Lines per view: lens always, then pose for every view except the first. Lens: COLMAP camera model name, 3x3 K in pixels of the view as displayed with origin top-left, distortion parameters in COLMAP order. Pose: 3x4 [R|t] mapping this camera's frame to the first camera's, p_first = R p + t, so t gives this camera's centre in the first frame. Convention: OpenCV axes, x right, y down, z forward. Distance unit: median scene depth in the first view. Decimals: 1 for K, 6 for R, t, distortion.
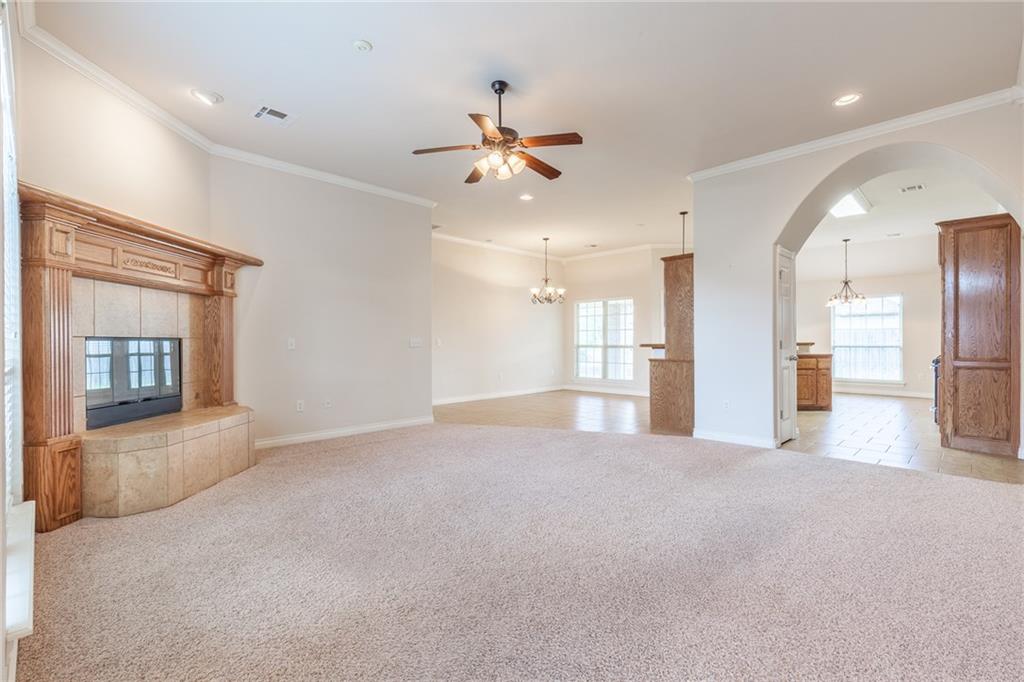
lens RADIAL K [[466.6, 0, 515.1], [0, 466.6, 336.4], [0, 0, 1]] dist [0.008417, -0.000390]
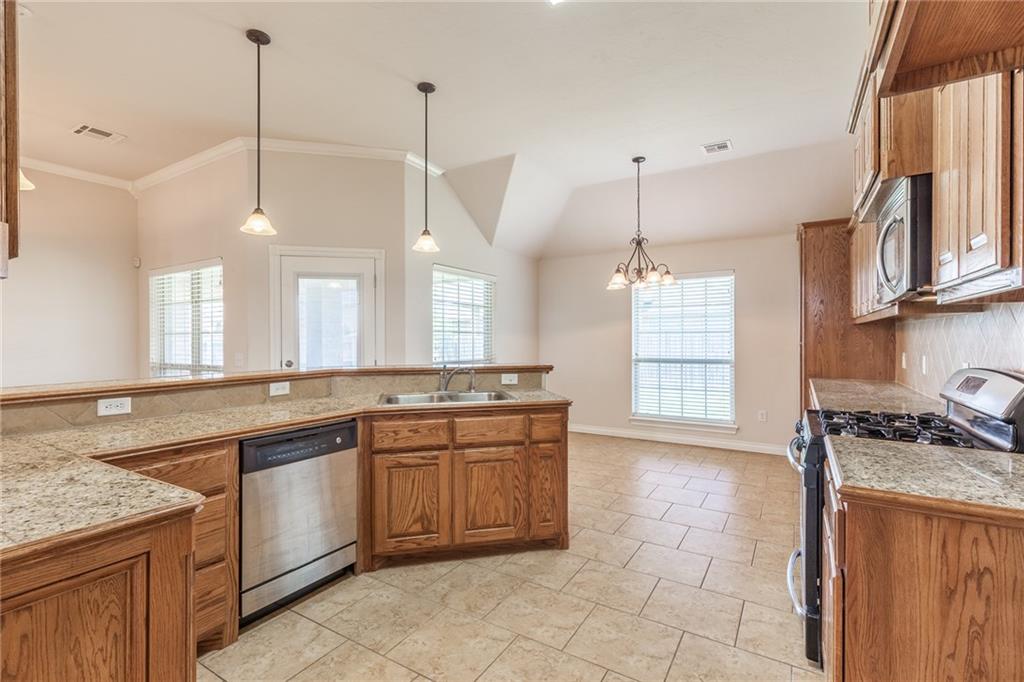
lens RADIAL K [[459.4, 0, 511.4], [0, 459.4, 338.3], [0, 0, 1]] dist [0.001737, -0.000141]
pose [[0.974693, -0.001237, 0.223544, 0.425994], [-0.001025, 0.999949, 0.010002, -0.013302], [-0.223545, -0.009978, 0.974643, 0.500681]]
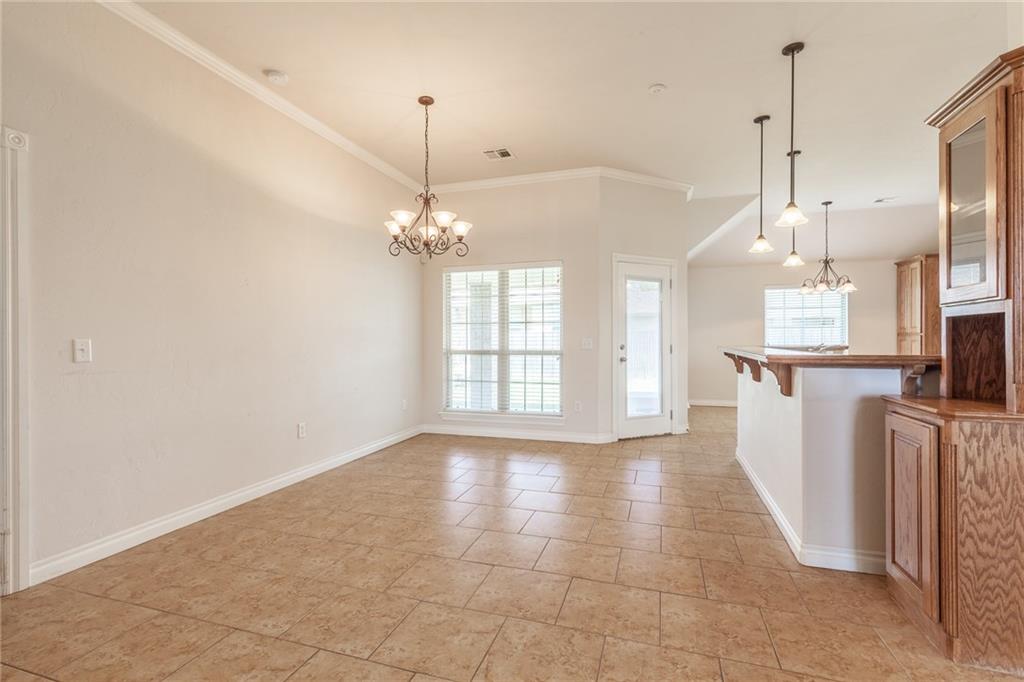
lens RADIAL K [[466.6, 0, 515.1], [0, 466.6, 336.4], [0, 0, 1]] dist [0.008417, -0.000390]
pose [[0.891710, 0.004683, 0.452583, -0.046889], [-0.005554, 0.999984, 0.000595, 0.002274], [-0.452573, -0.003044, 0.891722, 0.533146]]
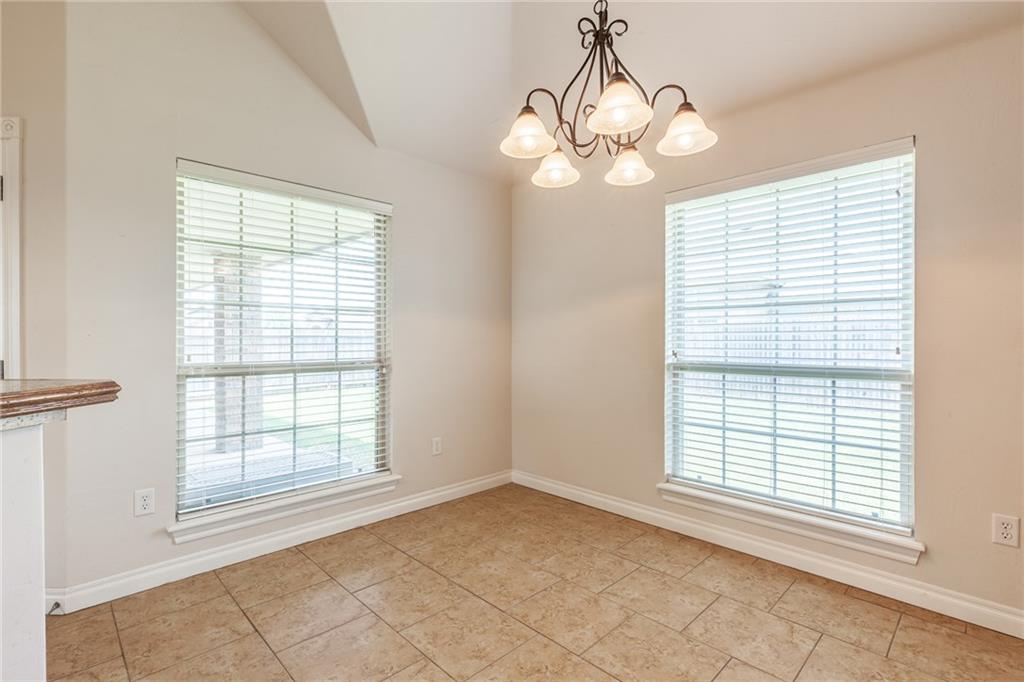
lens RADIAL K [[483.5, 0, 513.1], [0, 483.5, 337.5], [0, 0, 1]] dist [-0.003470, -0.000390]
pose [[0.999925, 0.000330, -0.012246, 0.629409], [-0.000171, 0.999916, 0.012935, -0.000009], [0.012249, -0.012932, 0.999841, 0.756063]]
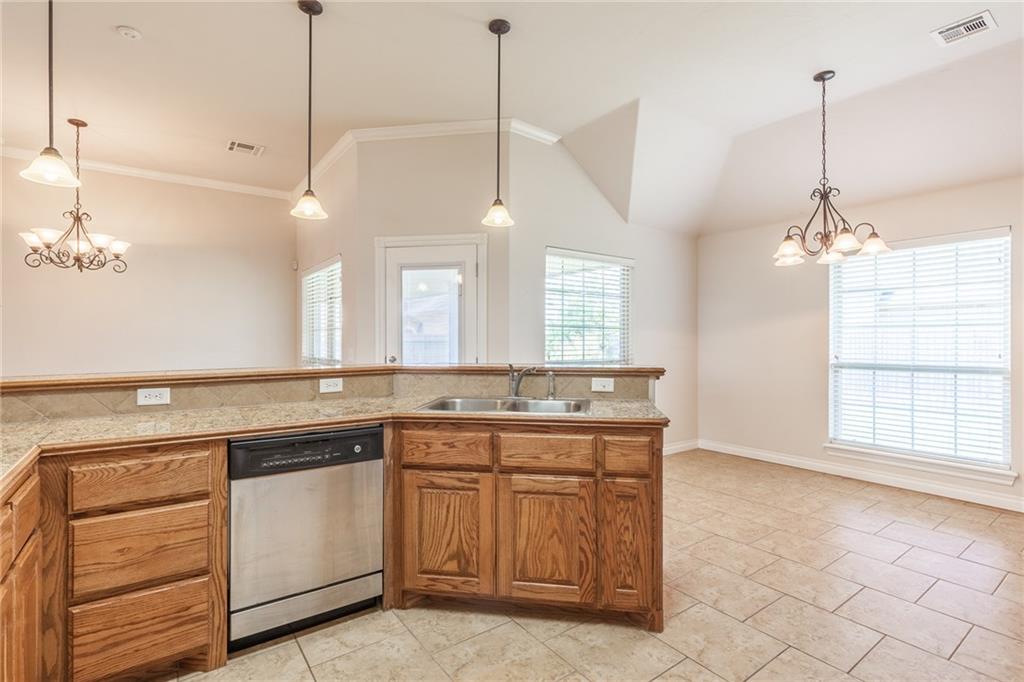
lens RADIAL K [[483.5, 0, 513.1], [0, 483.5, 337.5], [0, 0, 1]] dist [-0.003470, -0.000390]
pose [[0.986866, 0.001198, -0.161537, 0.496373], [0.000150, 0.999965, 0.008327, -0.008487], [0.161541, -0.008242, 0.986832, 0.556707]]
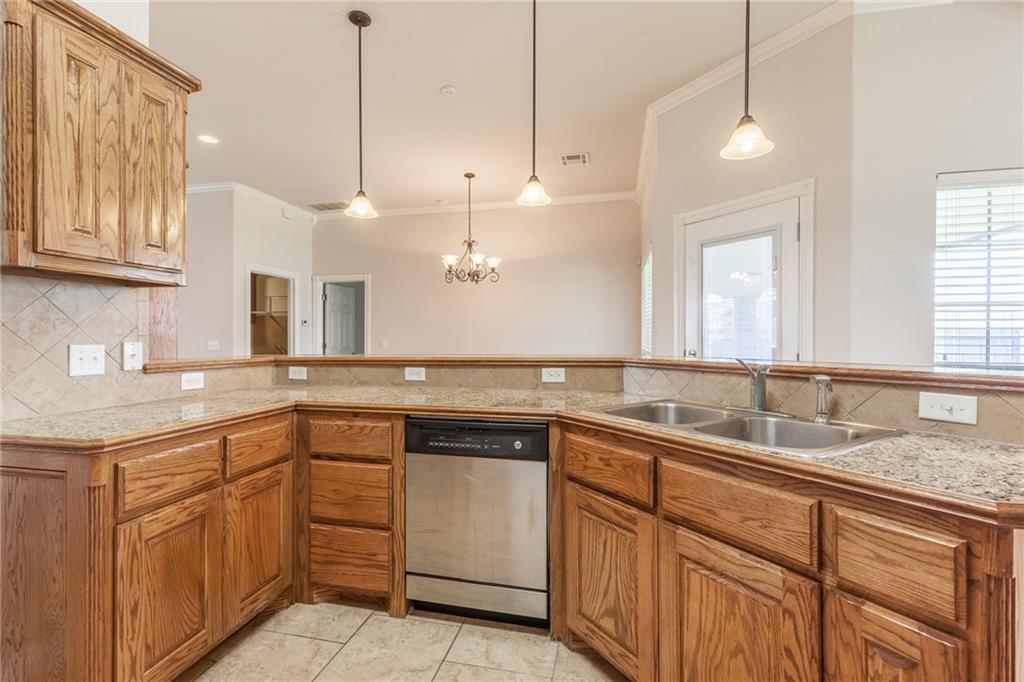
lens RADIAL K [[459.4, 0, 511.4], [0, 459.4, 338.3], [0, 0, 1]] dist [0.001737, -0.000141]
pose [[0.522611, 0.002370, -0.852568, 0.550369], [0.010472, 0.999903, 0.009198, -0.001451], [0.852507, -0.013735, 0.522535, 0.662489]]
